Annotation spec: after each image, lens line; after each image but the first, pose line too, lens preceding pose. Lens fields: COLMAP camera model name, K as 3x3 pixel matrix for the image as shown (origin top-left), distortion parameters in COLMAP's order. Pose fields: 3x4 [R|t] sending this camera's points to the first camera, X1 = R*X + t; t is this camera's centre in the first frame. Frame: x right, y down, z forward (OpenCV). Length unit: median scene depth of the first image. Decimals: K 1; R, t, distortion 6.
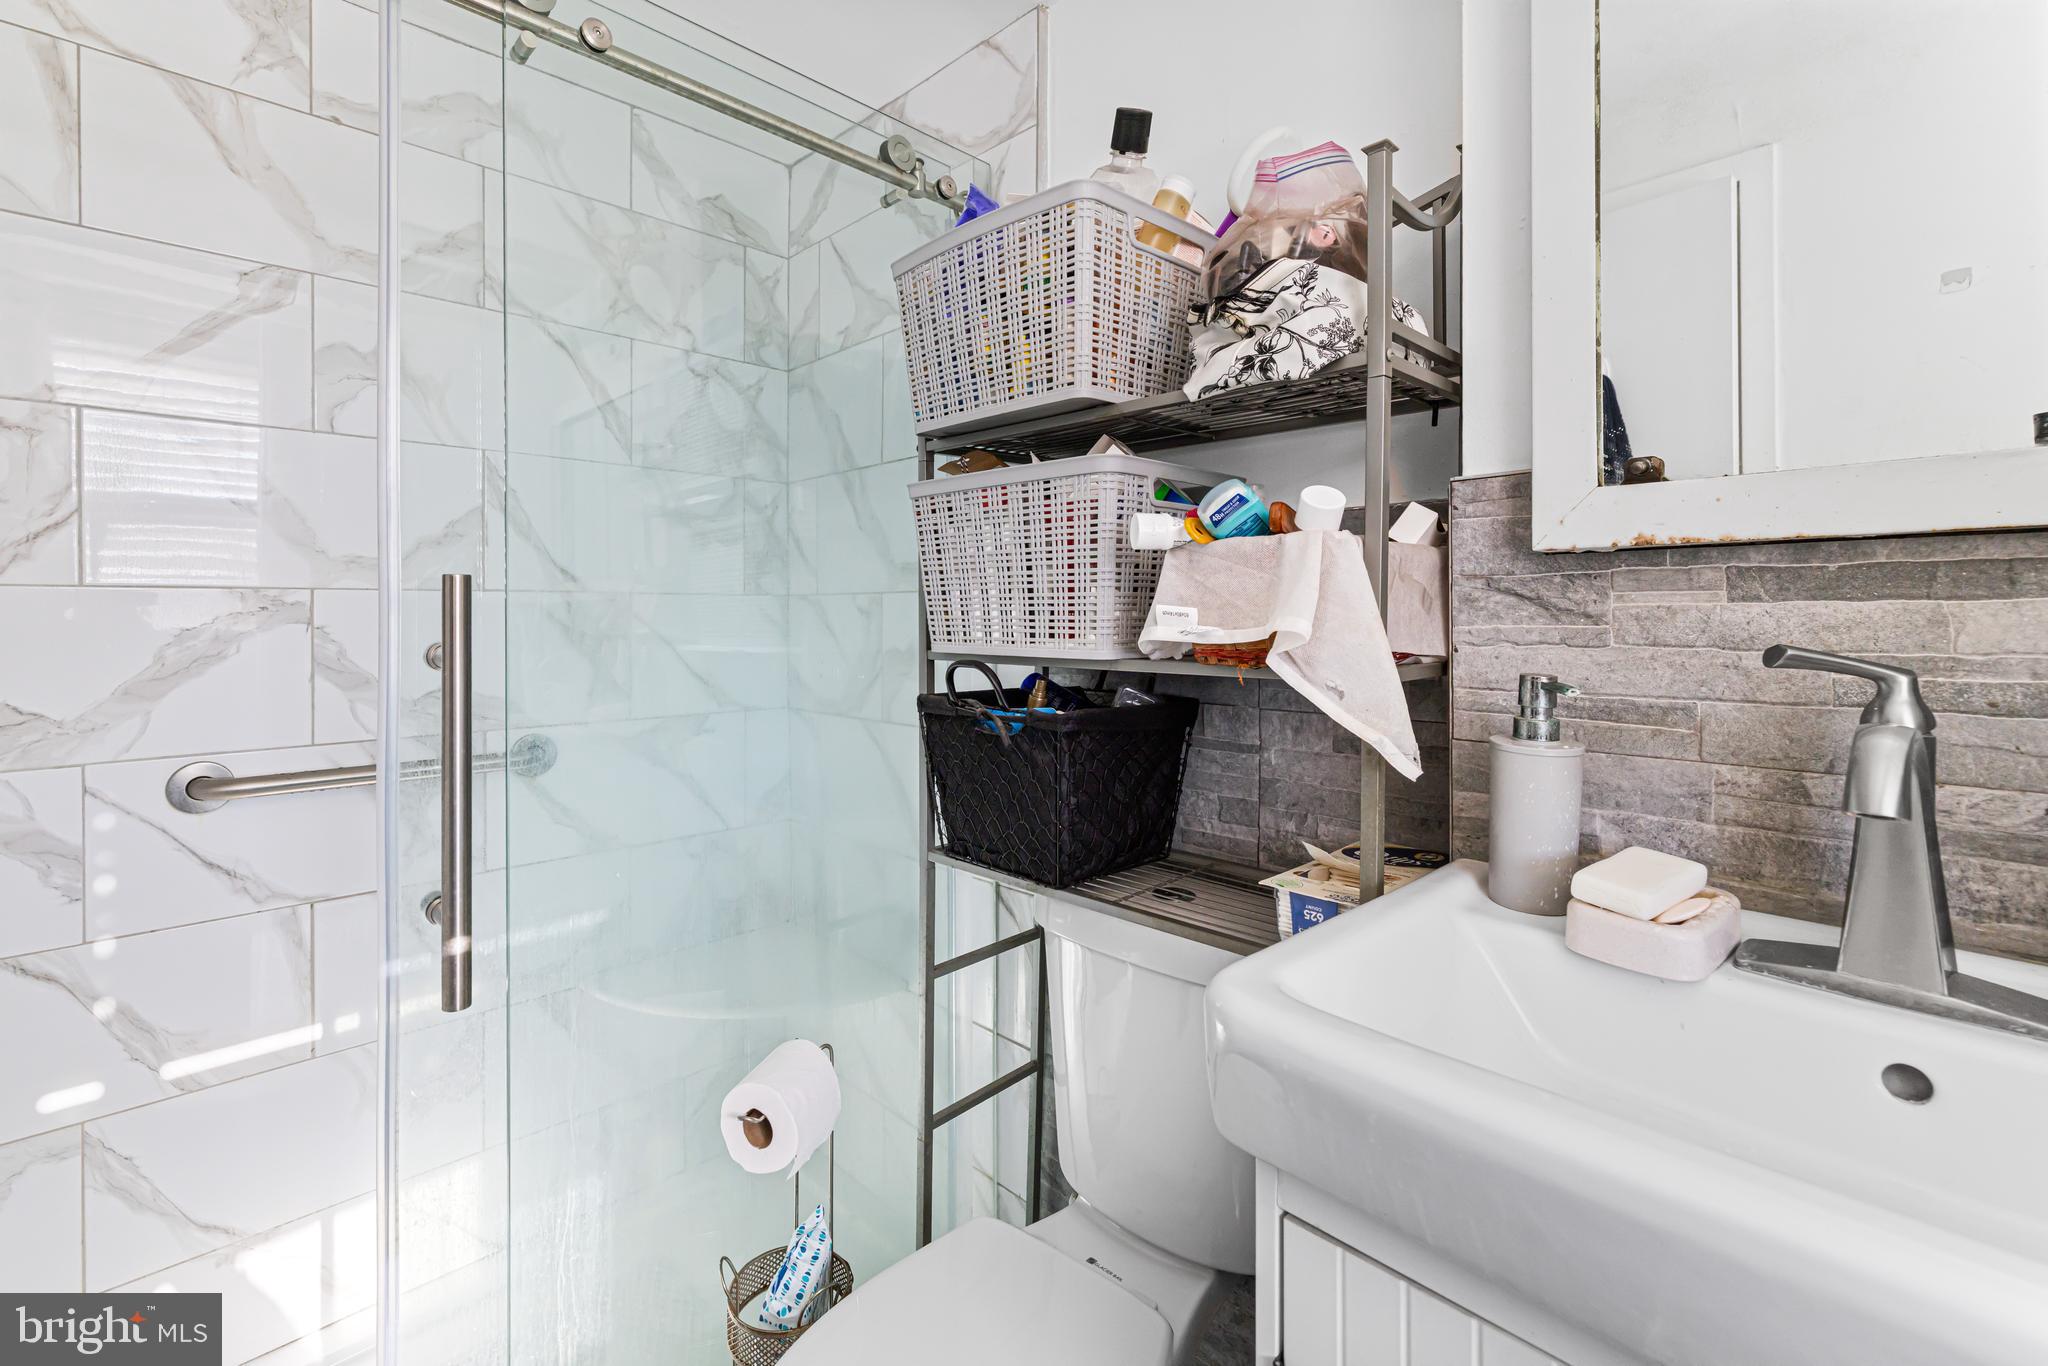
lens RADIAL K [[886.6, 0, 1043.1], [0, 886.6, 606.8], [0, 0, 1]] dist [0.004256, 0.000169]
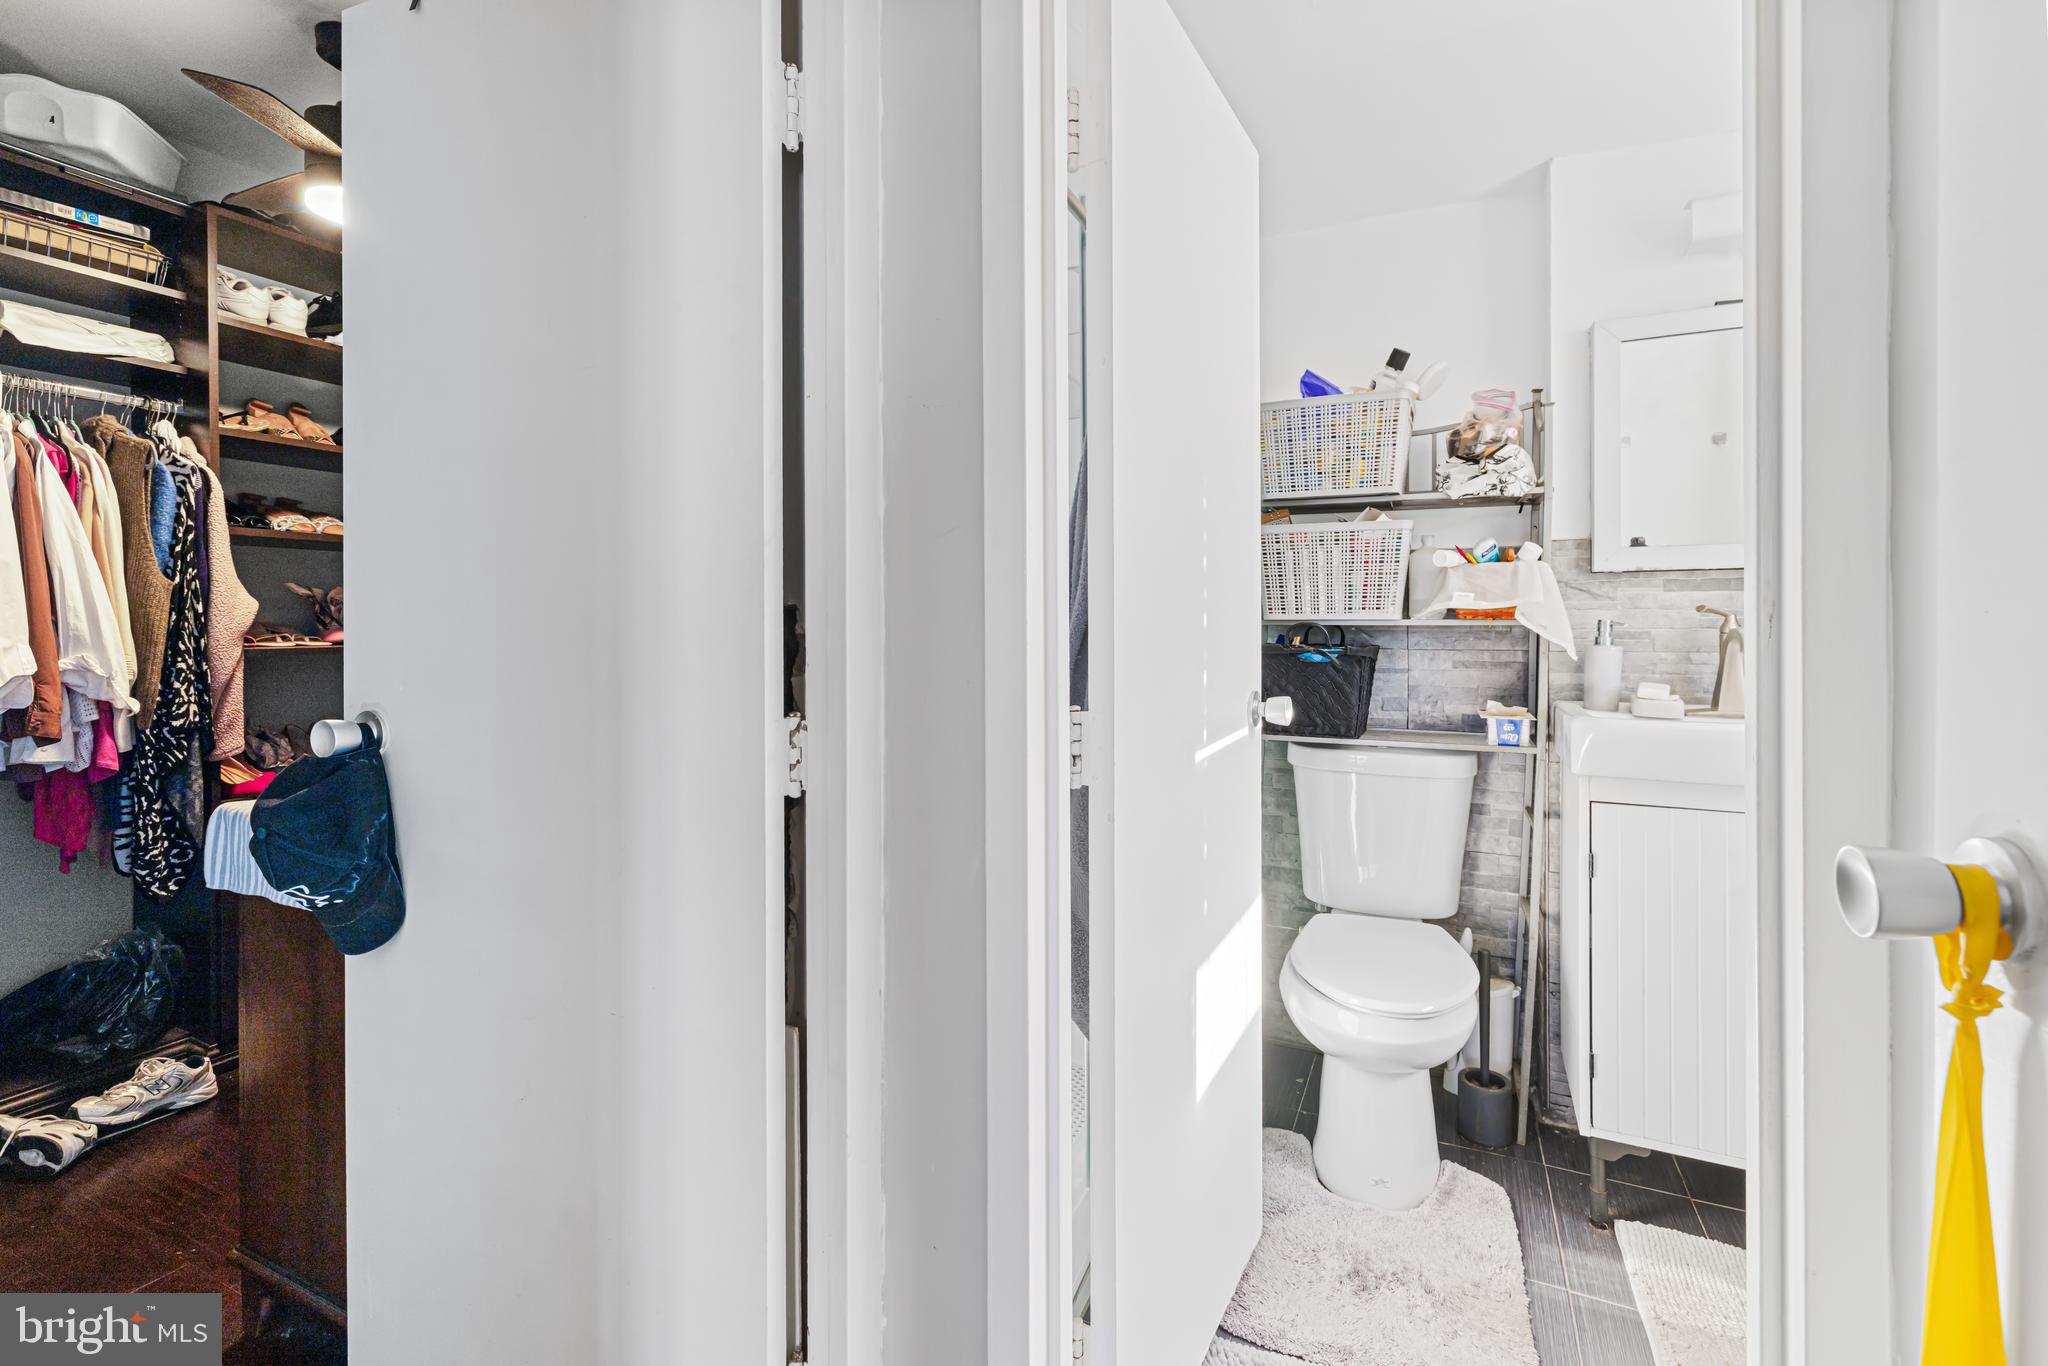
lens RADIAL K [[886.6, 0, 1007.7], [0, 886.6, 616.6], [0, 0, 1]] dist [0.004256, 0.000169]
pose [[0.937530, 0.001812, 0.347899, -1.771210], [-0.001592, 0.999998, -0.000919, 0.065814], [-0.347900, 0.000308, 0.937531, -0.725186]]
